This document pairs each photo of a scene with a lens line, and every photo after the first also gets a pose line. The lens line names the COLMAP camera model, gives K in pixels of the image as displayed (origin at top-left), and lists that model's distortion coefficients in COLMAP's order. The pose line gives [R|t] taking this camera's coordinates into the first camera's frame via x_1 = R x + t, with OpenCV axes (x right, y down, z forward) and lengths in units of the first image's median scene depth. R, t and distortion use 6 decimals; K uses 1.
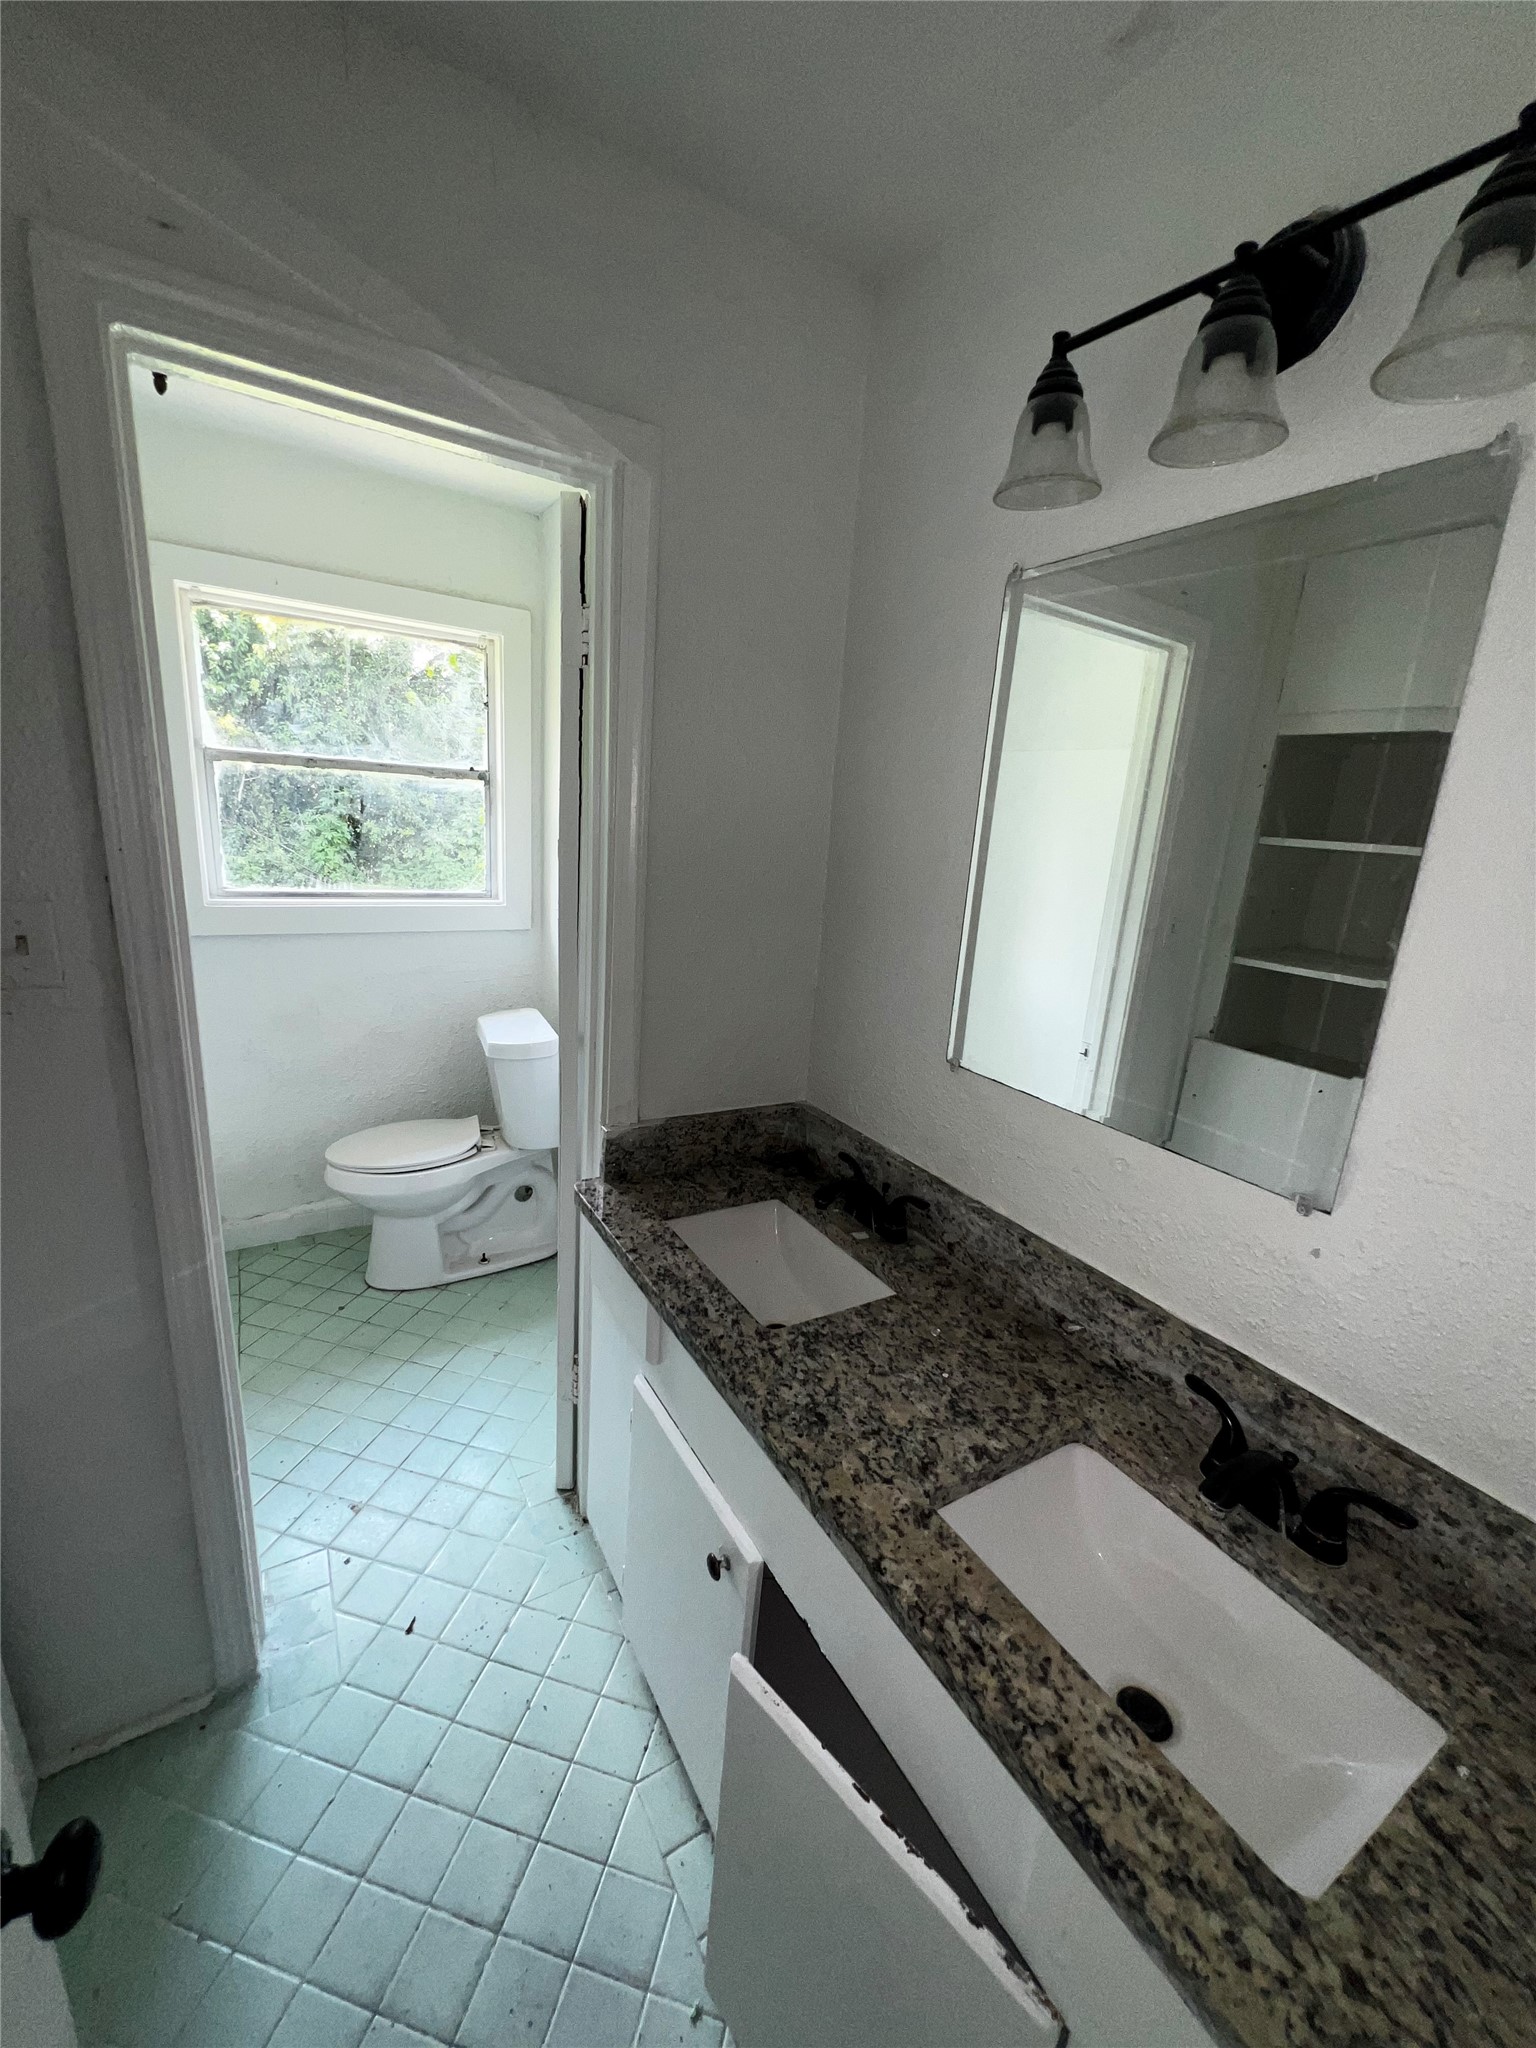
lens RADIAL K [[818.0, 0, 770.2], [0, 818.0, 1018.8], [0, 0, 1]] dist [-0.001251, 0.000109]
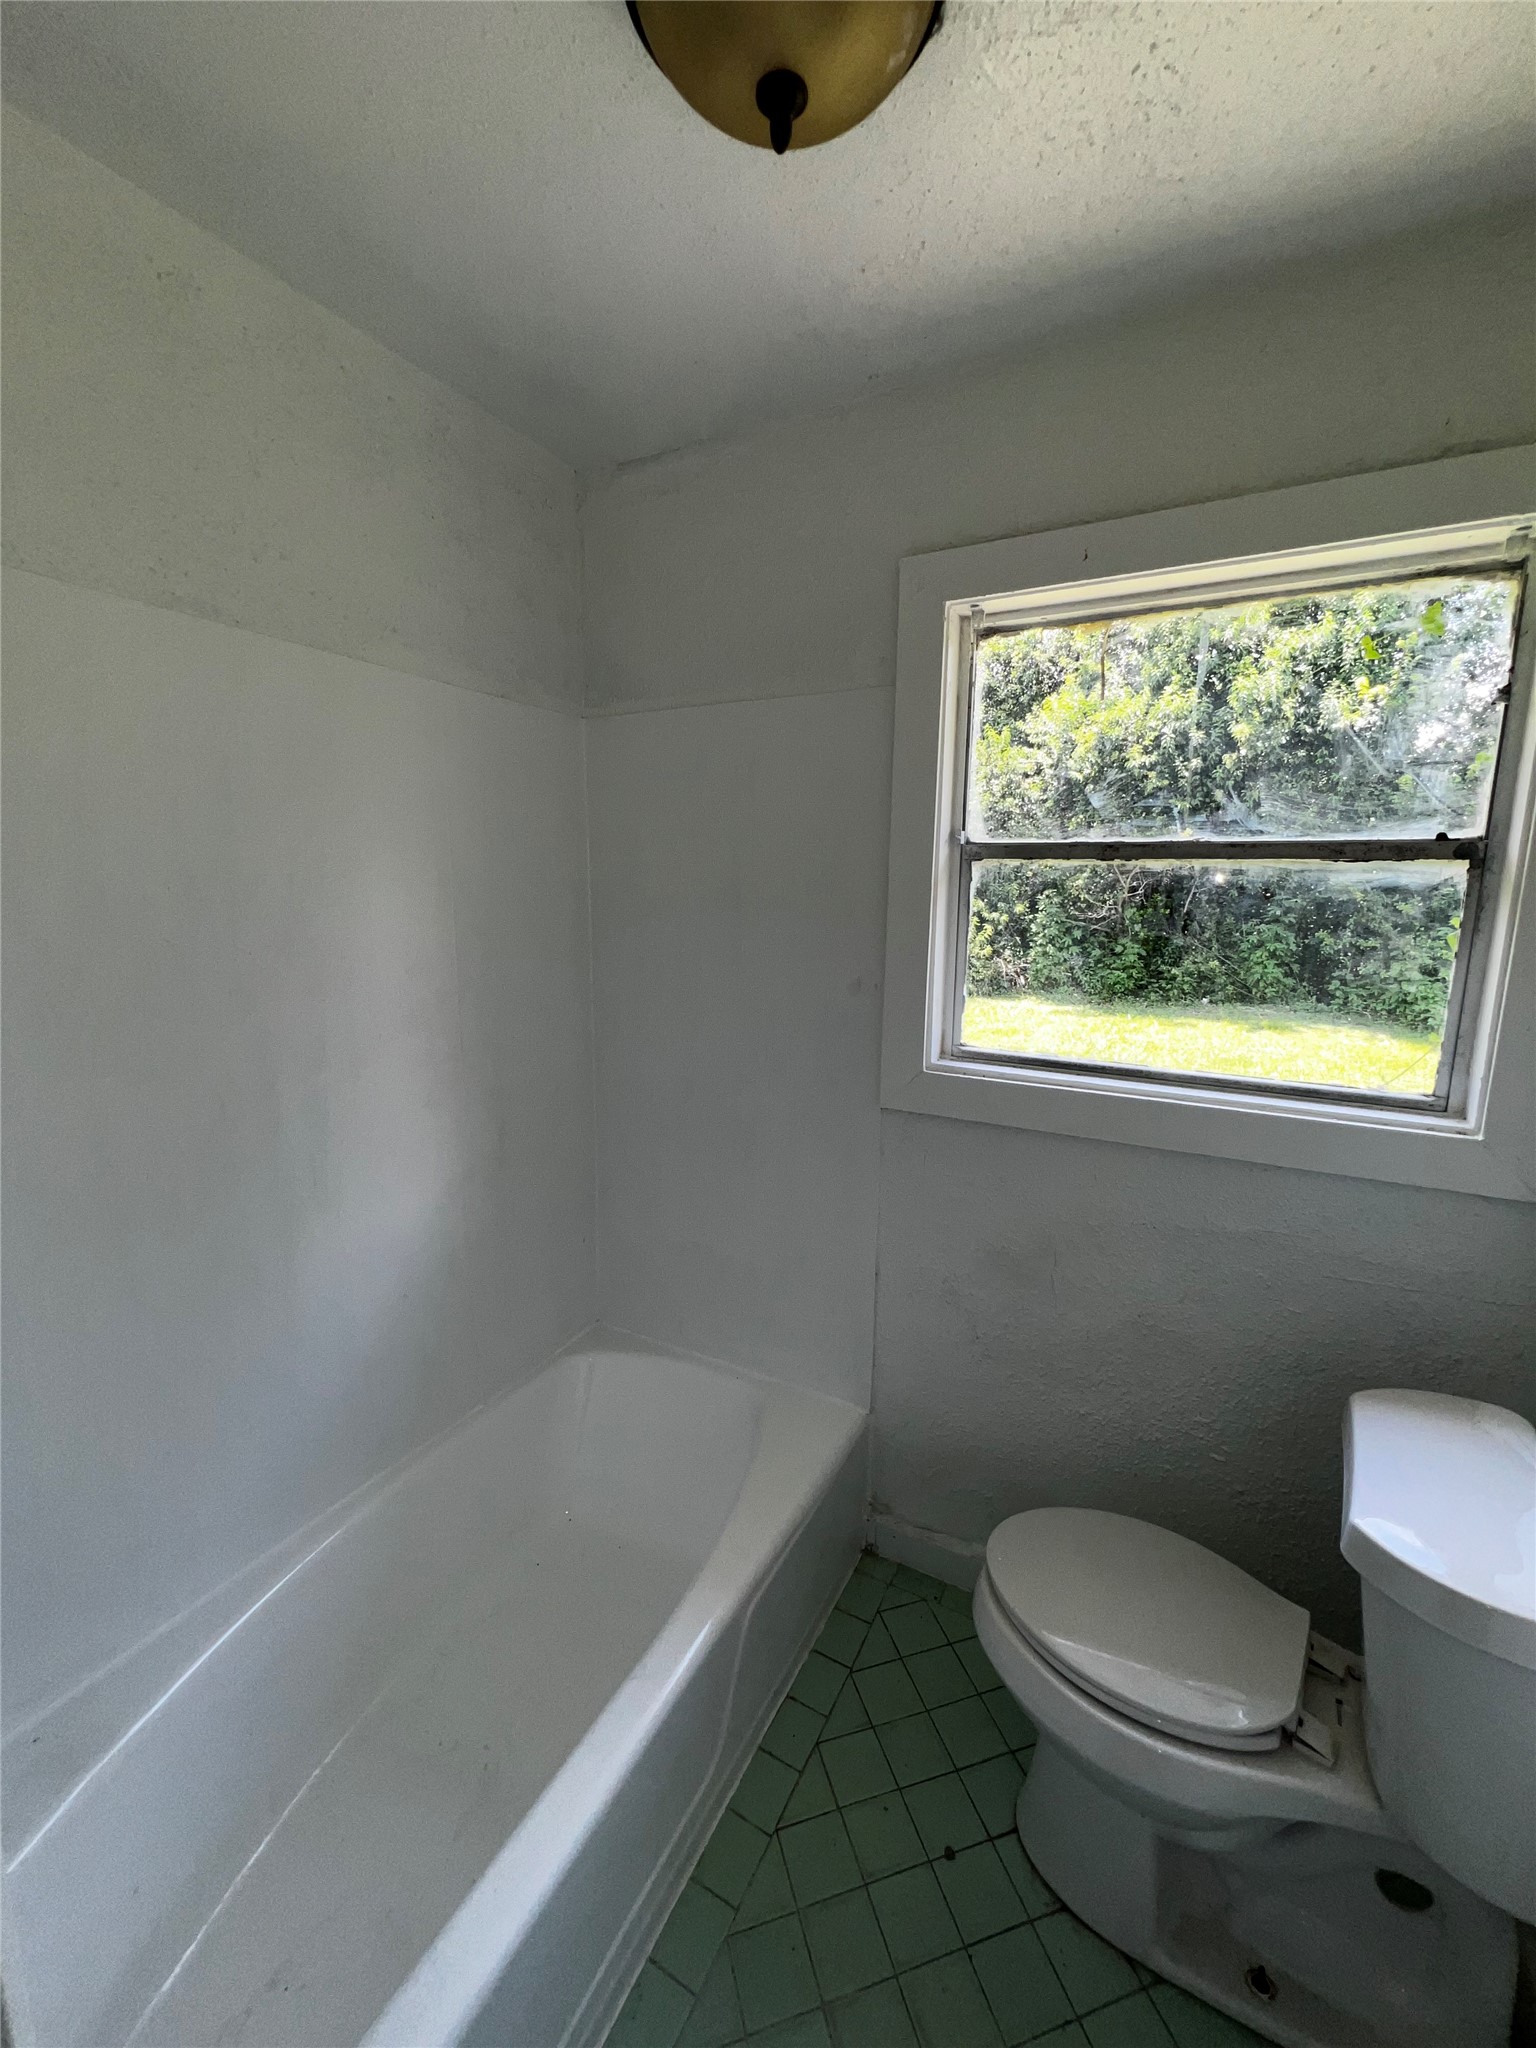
lens RADIAL K [[818.0, 0, 775.0], [0, 818.0, 1019.9], [0, 0, 1]] dist [-0.001251, 0.000109]
pose [[0.501624, 0.084816, -0.860918, -0.034393], [-0.193508, 0.980966, -0.016106, -0.028903], [0.843165, 0.174674, 0.508489, 0.108425]]
